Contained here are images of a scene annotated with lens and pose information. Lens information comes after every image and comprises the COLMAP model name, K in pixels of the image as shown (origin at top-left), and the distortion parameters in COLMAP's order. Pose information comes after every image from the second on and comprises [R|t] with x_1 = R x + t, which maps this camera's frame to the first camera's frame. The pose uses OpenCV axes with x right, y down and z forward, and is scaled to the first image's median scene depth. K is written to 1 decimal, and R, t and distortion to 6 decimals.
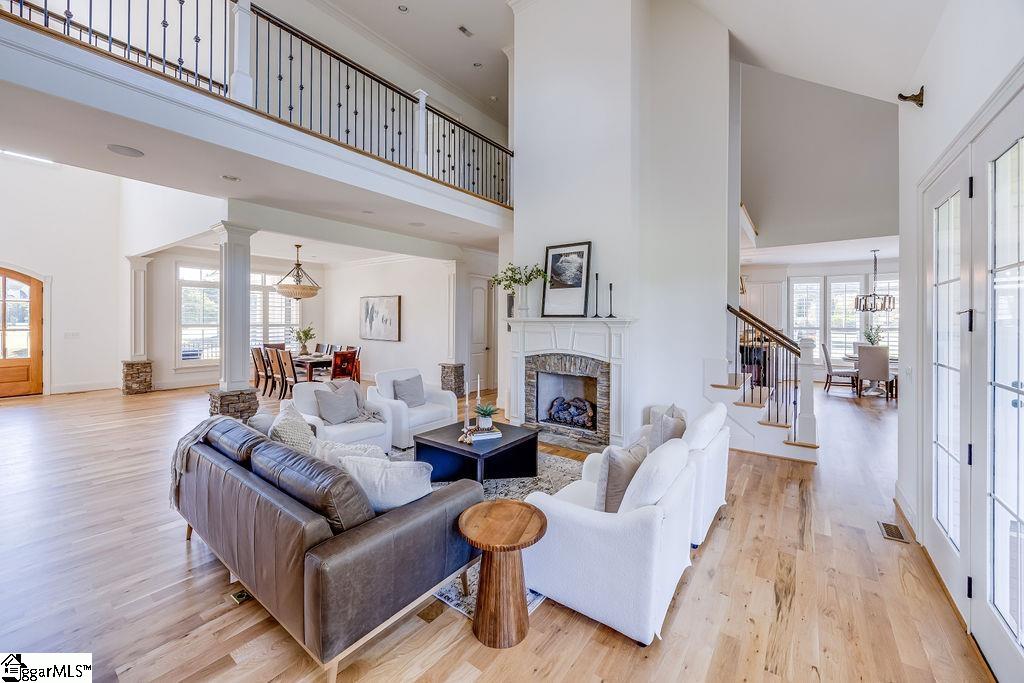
lens RADIAL K [[398.7, 0, 503.1], [0, 398.7, 320.8], [0, 0, 1]] dist [-0.002039, -0.000284]
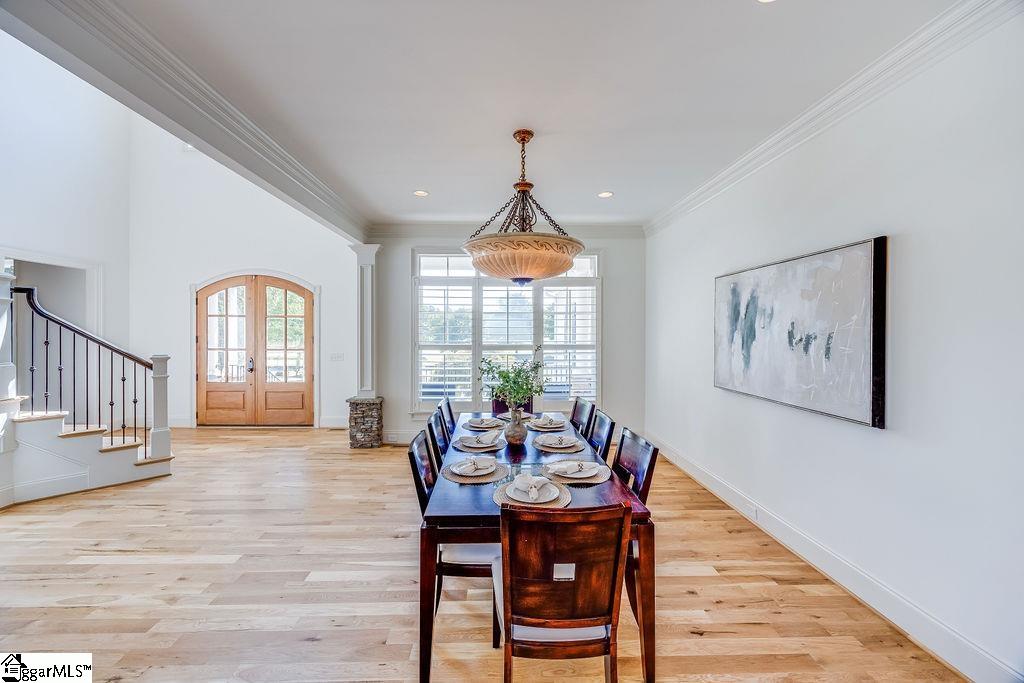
lens RADIAL K [[390.3, 0, 508.8], [0, 390.3, 337.2], [0, 0, 1]] dist [-0.001141, -0.000320]
pose [[0.646577, -0.001541, -0.762847, -0.400788], [0.001240, 0.999999, -0.000970, -0.004761], [0.762848, -0.000319, 0.646578, 1.206868]]
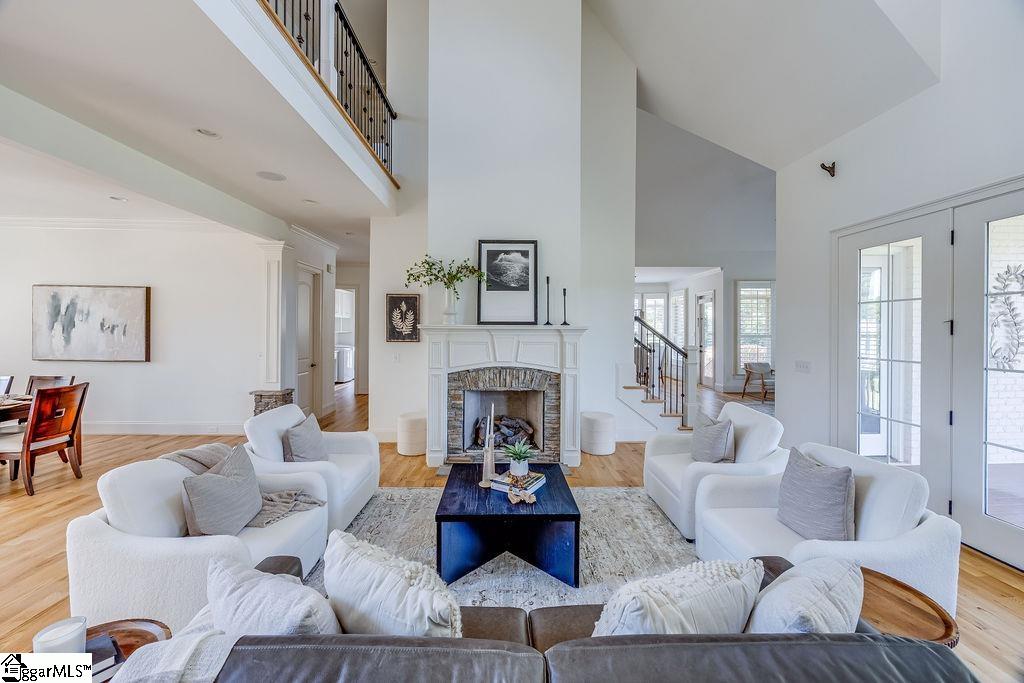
lens RADIAL K [[395.7, 0, 511.5], [0, 395.7, 329.3], [0, 0, 1]] dist [-0.000638, -0.000087]
pose [[0.780135, -0.002469, 0.625607, -0.363967], [-0.000831, 0.999987, 0.004984, -0.002509], [-0.625611, -0.004408, 0.780123, 0.316732]]
